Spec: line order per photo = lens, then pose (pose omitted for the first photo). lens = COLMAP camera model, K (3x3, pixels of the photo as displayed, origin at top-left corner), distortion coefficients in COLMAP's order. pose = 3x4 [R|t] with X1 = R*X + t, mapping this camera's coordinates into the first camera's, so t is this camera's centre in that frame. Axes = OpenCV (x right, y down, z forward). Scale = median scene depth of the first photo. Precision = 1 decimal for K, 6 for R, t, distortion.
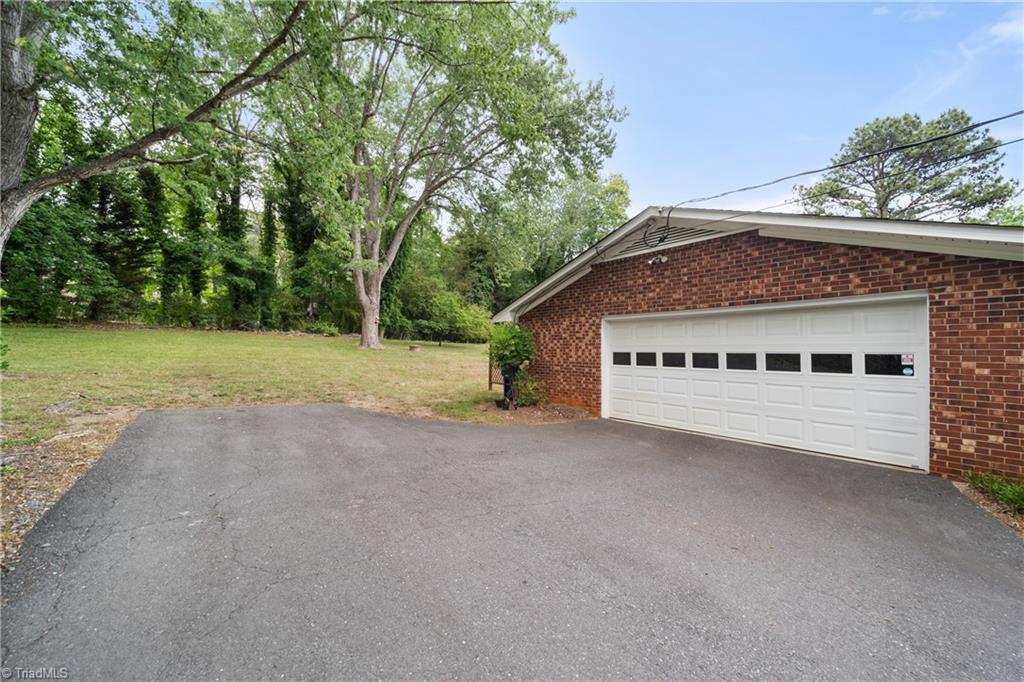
lens RADIAL K [[395.3, 0, 514.0], [0, 395.3, 340.8], [0, 0, 1]] dist [-0.007438, 0.001210]
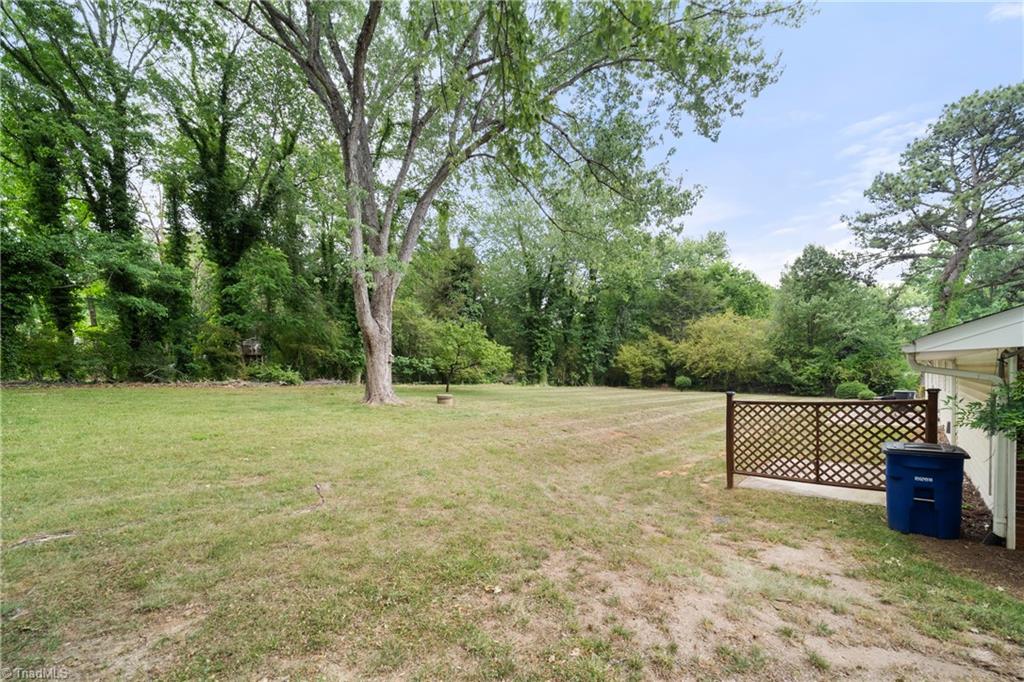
lens RADIAL K [[395.3, 0, 484.0], [0, 395.3, 395.5], [0, 0, 1]] dist [-0.007438, 0.001210]
pose [[0.990571, -0.046897, 0.128720, -0.216689], [0.039842, 0.997588, 0.056848, -0.017966], [-0.131075, -0.051184, 0.990050, 0.271147]]
